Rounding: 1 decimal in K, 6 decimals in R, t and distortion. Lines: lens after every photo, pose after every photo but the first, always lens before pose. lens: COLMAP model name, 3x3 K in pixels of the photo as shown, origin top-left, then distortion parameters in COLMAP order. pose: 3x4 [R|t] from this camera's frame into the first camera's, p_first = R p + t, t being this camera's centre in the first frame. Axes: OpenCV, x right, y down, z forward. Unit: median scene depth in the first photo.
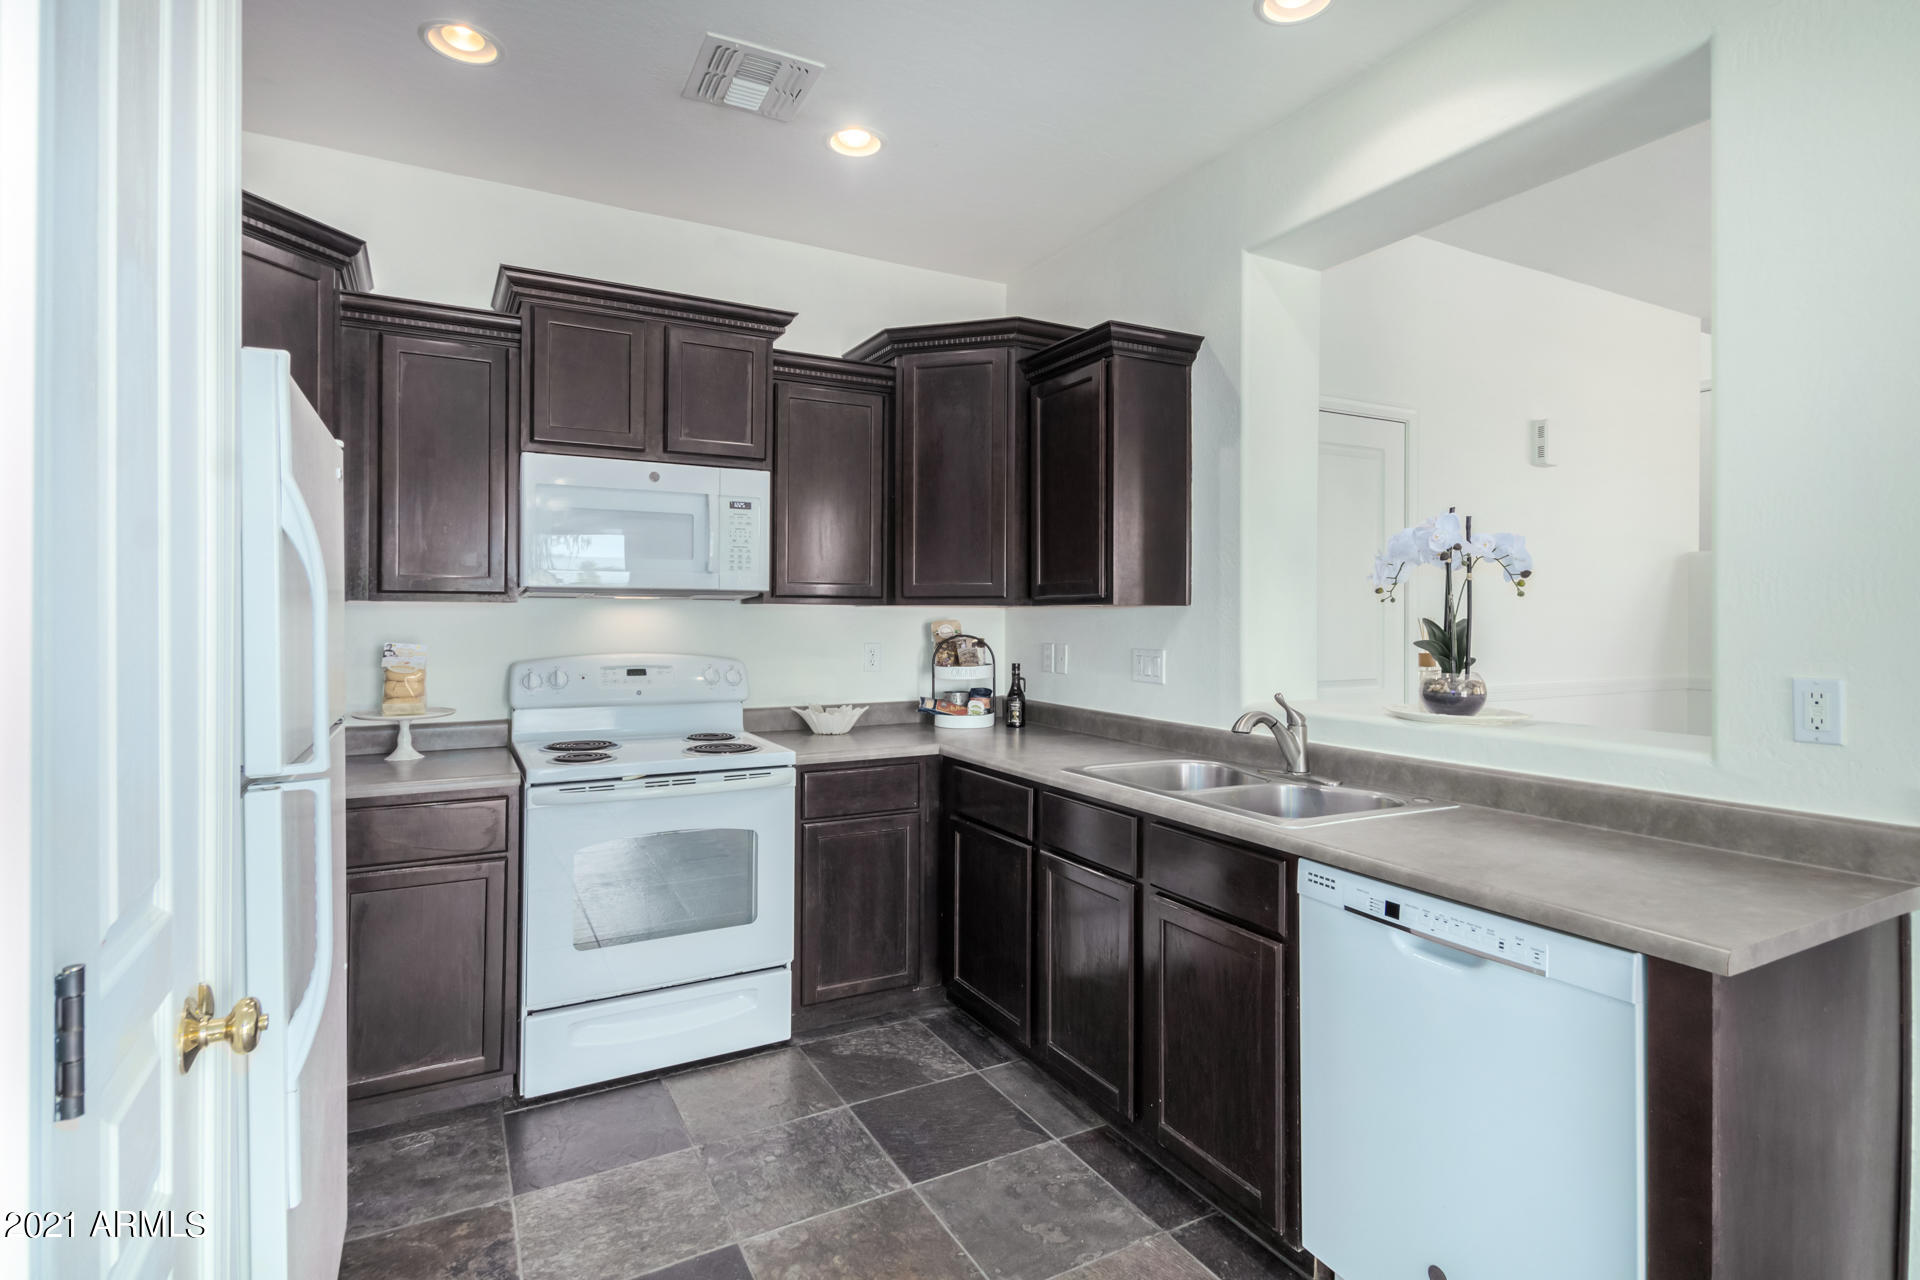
lens RADIAL K [[948.7, 0, 940.1], [0, 948.7, 620.4], [0, 0, 1]] dist [0.009299, 0.000610]
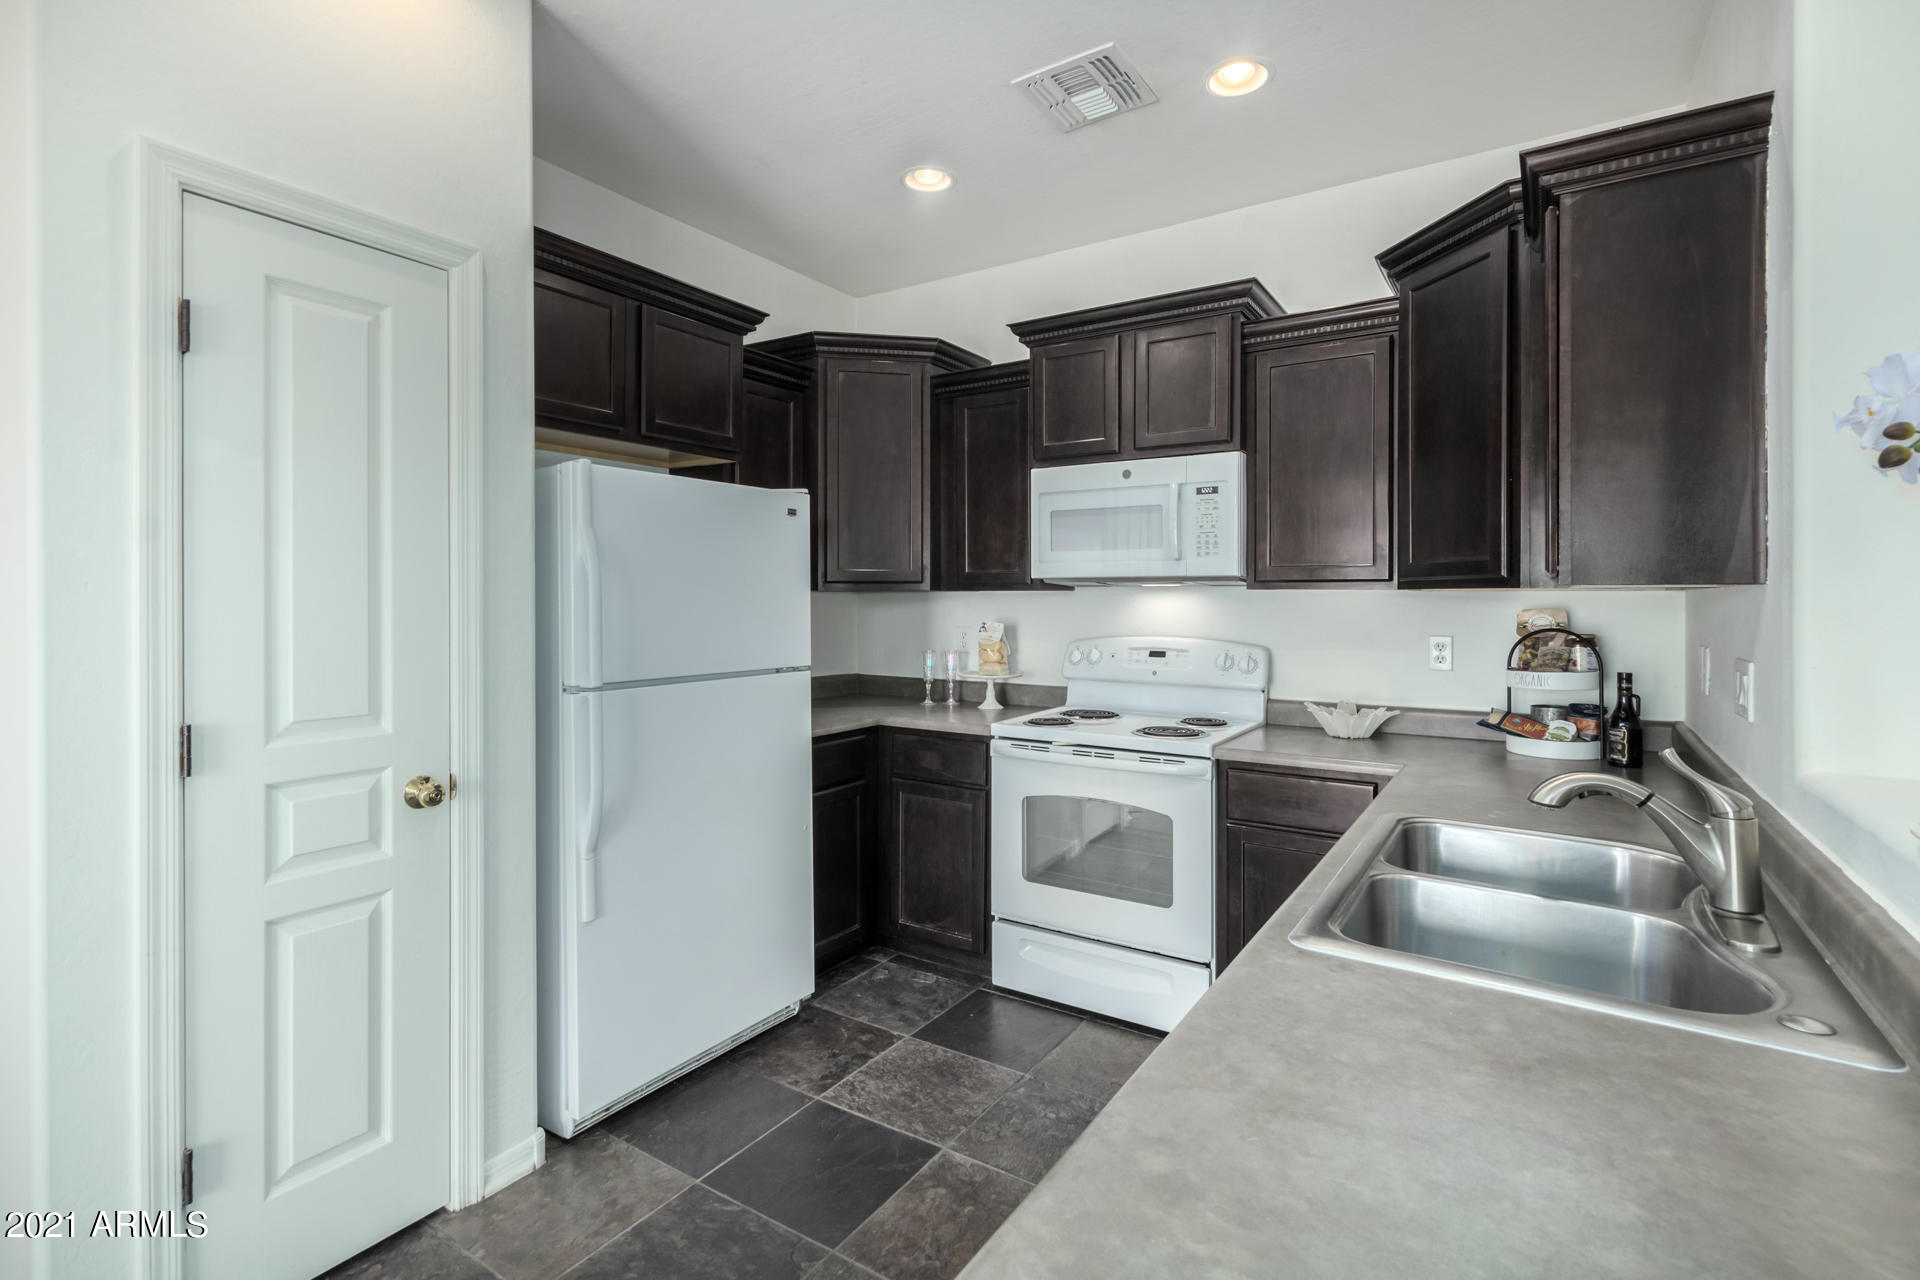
lens RADIAL K [[883.2, 0, 949.3], [0, 883.2, 607.5], [0, 0, 1]] dist [0.004519, -0.002951]
pose [[0.480399, 0.005940, -0.877030, 0.544083], [-0.004829, 0.999980, 0.004128, -0.001774], [0.877037, 0.002252, 0.480418, 0.372546]]
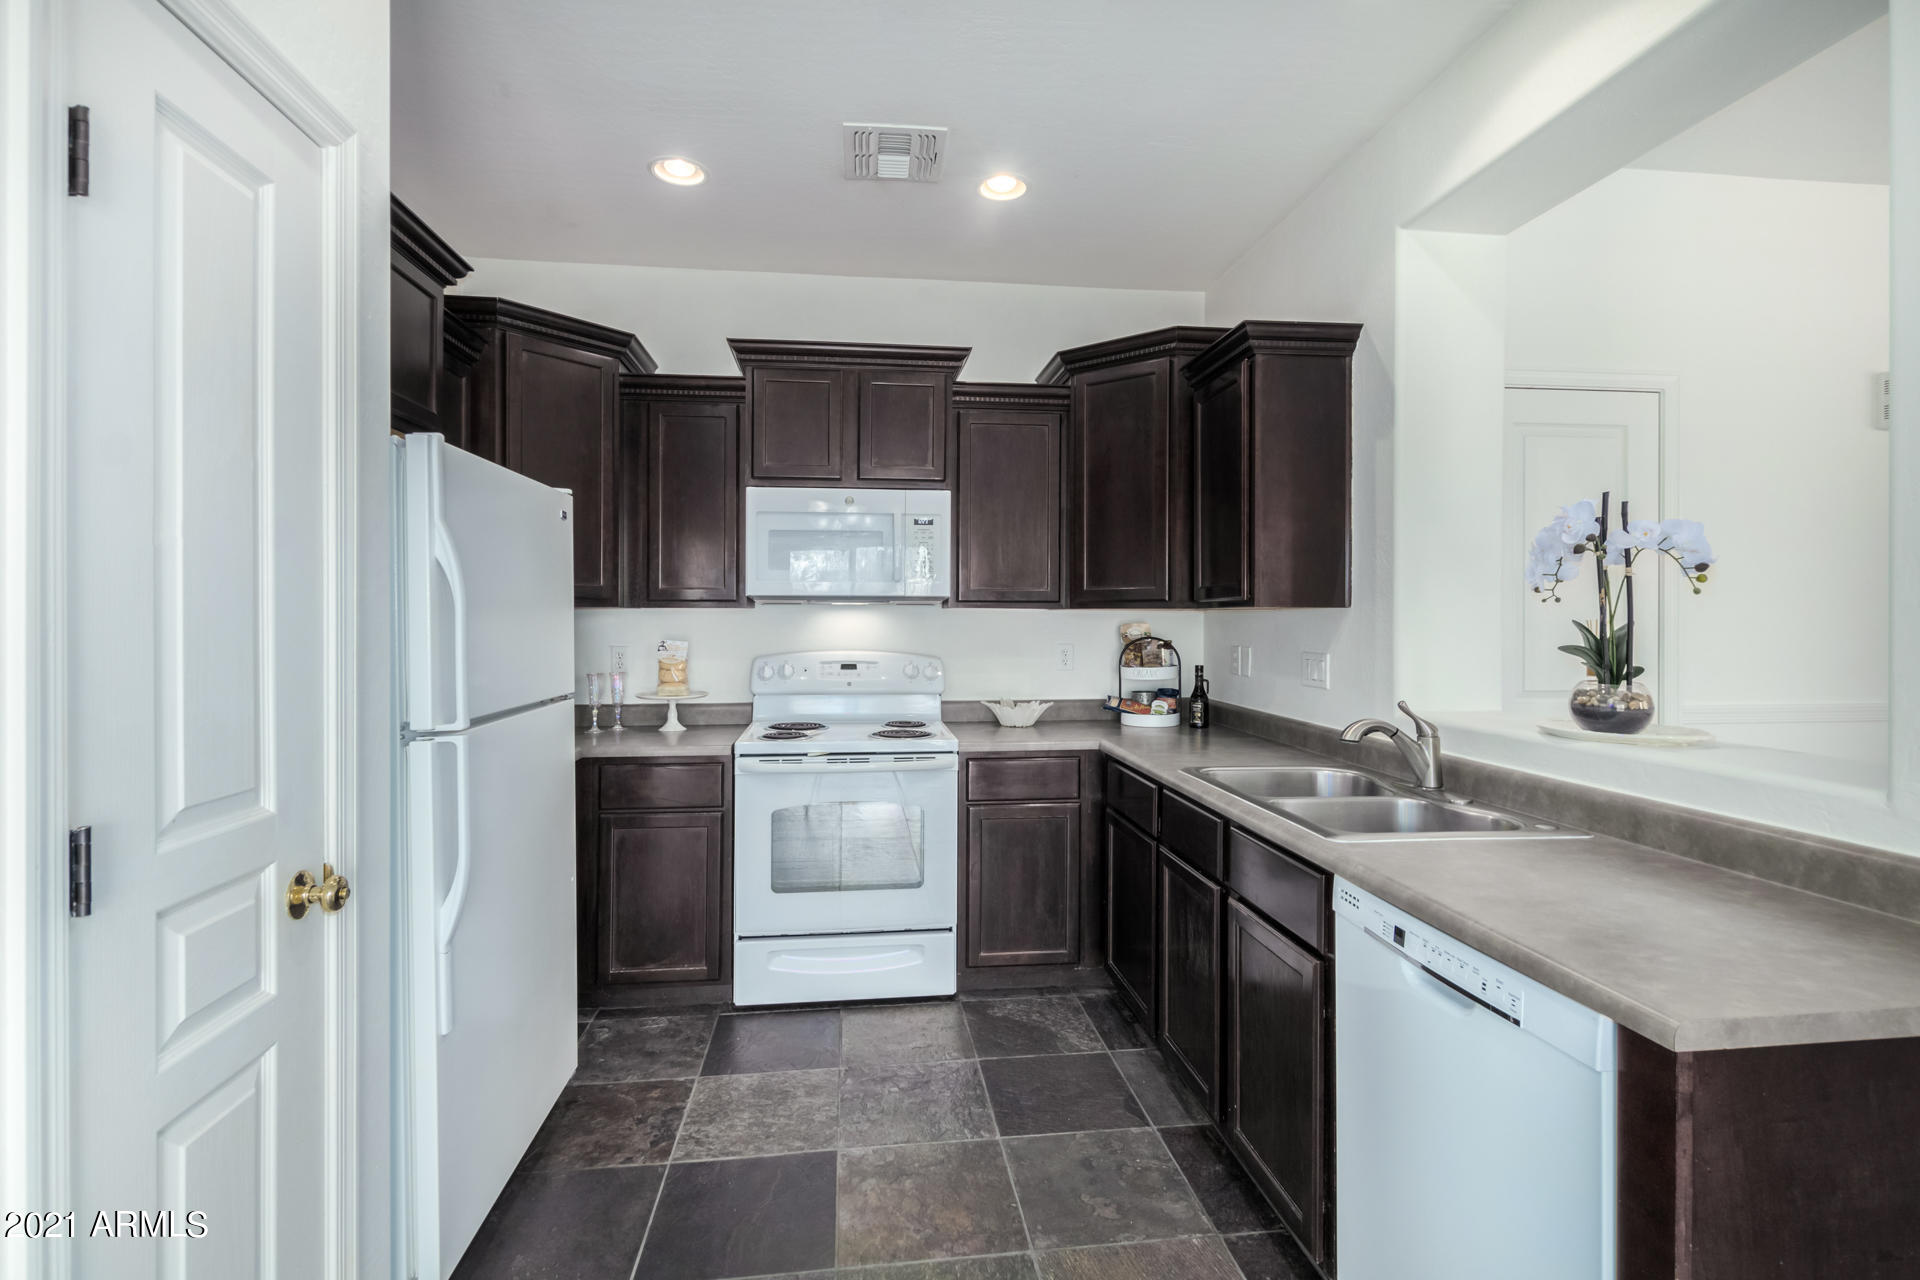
lens RADIAL K [[883.2, 0, 938.7], [0, 883.2, 626.6], [0, 0, 1]] dist [0.004519, -0.002951]
pose [[0.928429, 0.001876, -0.371504, 0.233388], [-0.000614, 0.999994, 0.003516, 0.000875], [0.371509, -0.003036, 0.928425, 0.024140]]
